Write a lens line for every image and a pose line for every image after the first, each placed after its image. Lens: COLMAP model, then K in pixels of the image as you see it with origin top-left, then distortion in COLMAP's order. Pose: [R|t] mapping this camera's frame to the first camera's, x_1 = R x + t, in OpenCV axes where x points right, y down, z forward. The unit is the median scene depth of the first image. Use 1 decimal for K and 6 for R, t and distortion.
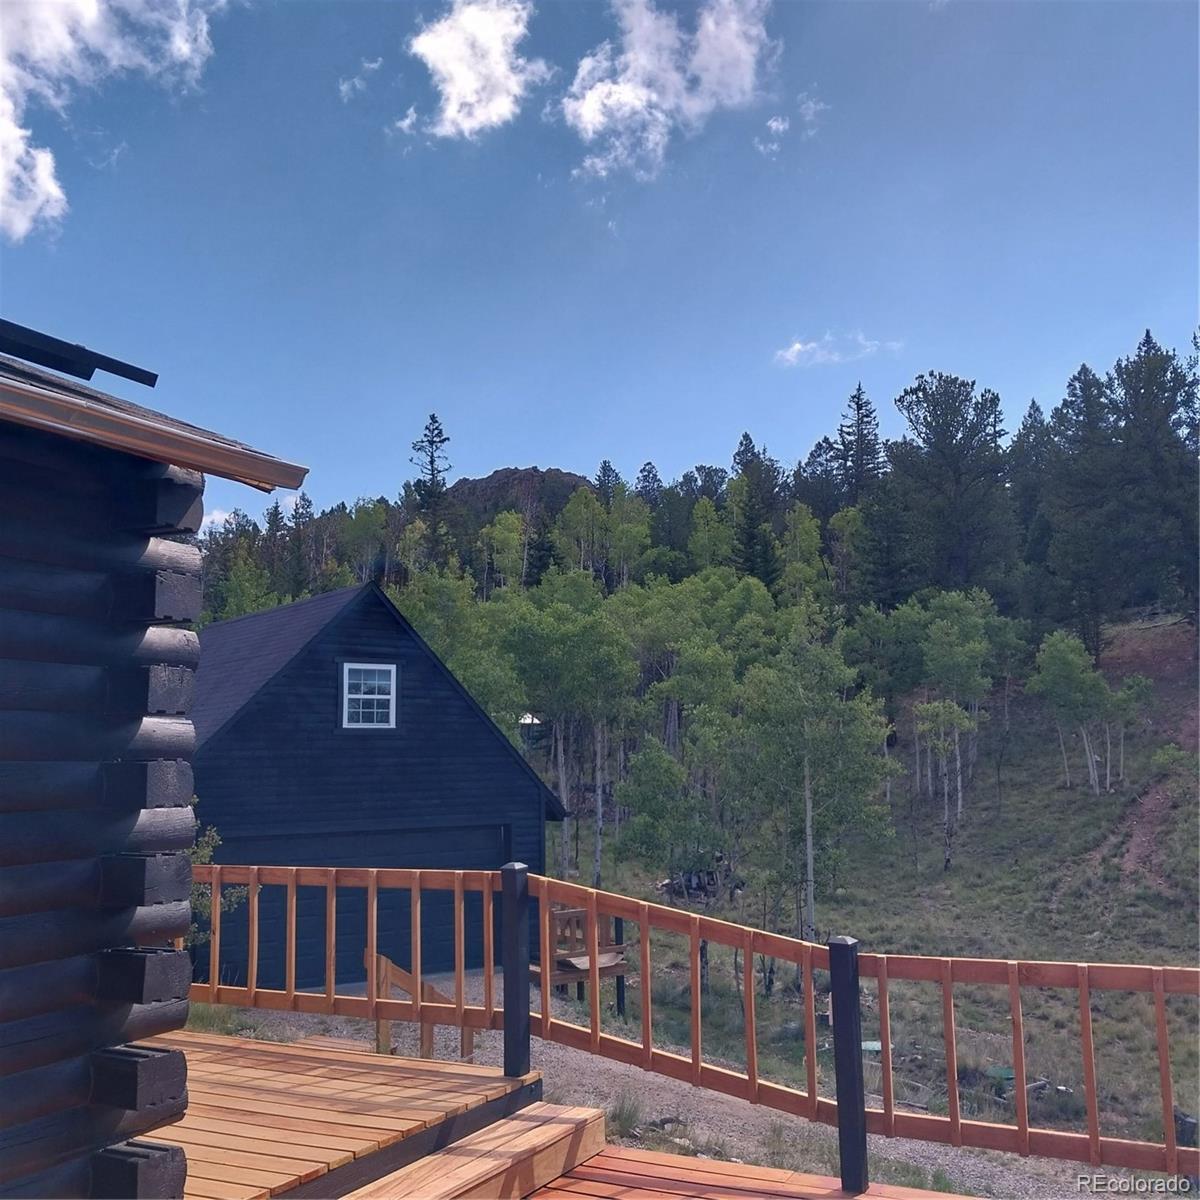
lens RADIAL K [[1251.2, 0, 594.3], [0, 1251.2, 597.5], [0, 0, 1]] dist [-0.007902, 0.000000]
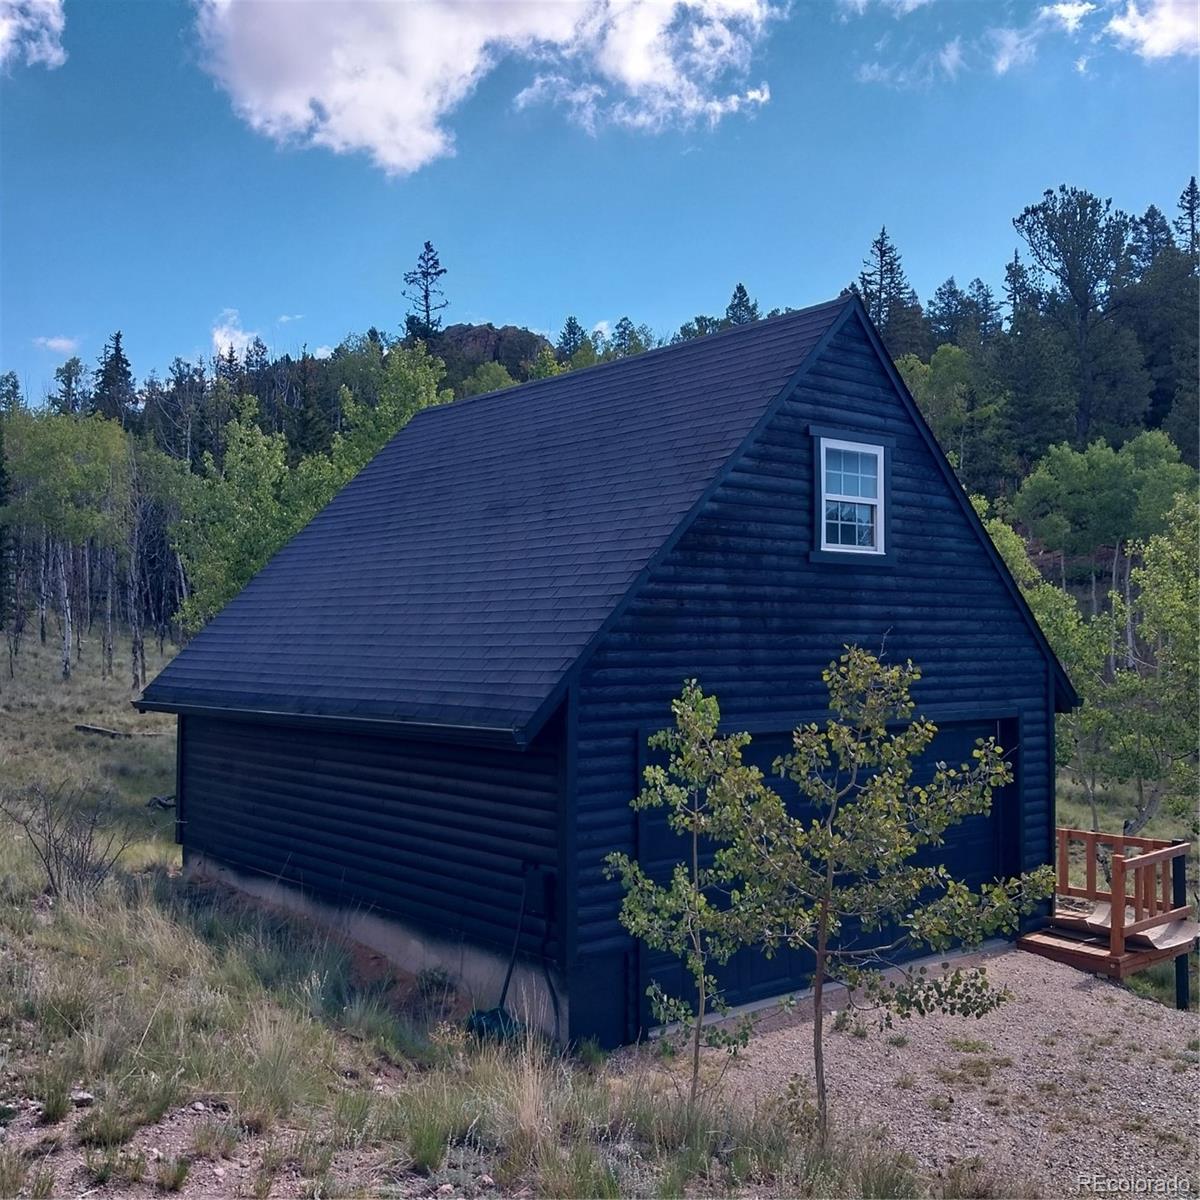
lens RADIAL K [[1251.2, 0, 606.2], [0, 1251.2, 607.8], [0, 0, 1]] dist [-0.007902, 0.000000]
pose [[0.997244, 0.010094, 0.073504, -0.065356], [-0.017995, 0.994027, 0.107644, 0.013532], [-0.071978, -0.108670, 0.991469, 0.084385]]
